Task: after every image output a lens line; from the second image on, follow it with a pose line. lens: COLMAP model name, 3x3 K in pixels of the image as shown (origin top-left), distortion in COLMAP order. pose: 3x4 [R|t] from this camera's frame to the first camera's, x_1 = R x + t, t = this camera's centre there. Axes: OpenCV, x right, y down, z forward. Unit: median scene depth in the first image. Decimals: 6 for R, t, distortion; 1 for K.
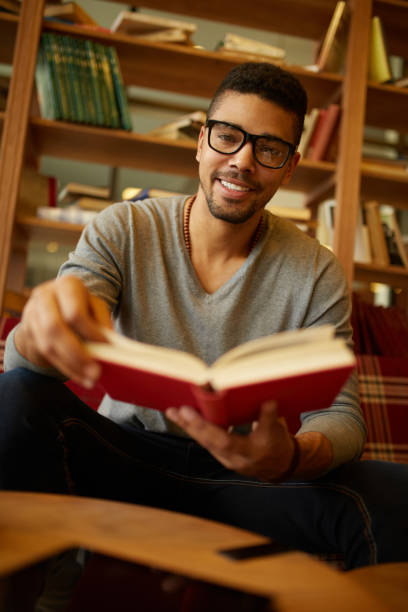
lens RADIAL K [[617.6, 0, 198.9], [0, 617.6, 308.4], [0, 0, 1]] dist [0.009759, 0.000000]
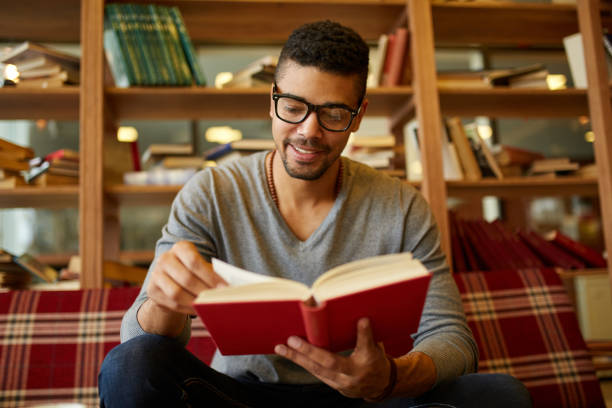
lens RADIAL K [[683.1, 0, 299.4], [0, 683.1, 202.4], [0, 0, 1]] dist [0.004753, 0.000000]
pose [[0.989107, -0.147198, -0.000517, 0.014885], [0.147010, 0.988007, -0.047235, -0.024100], [0.007464, 0.046644, 0.998884, -0.102583]]
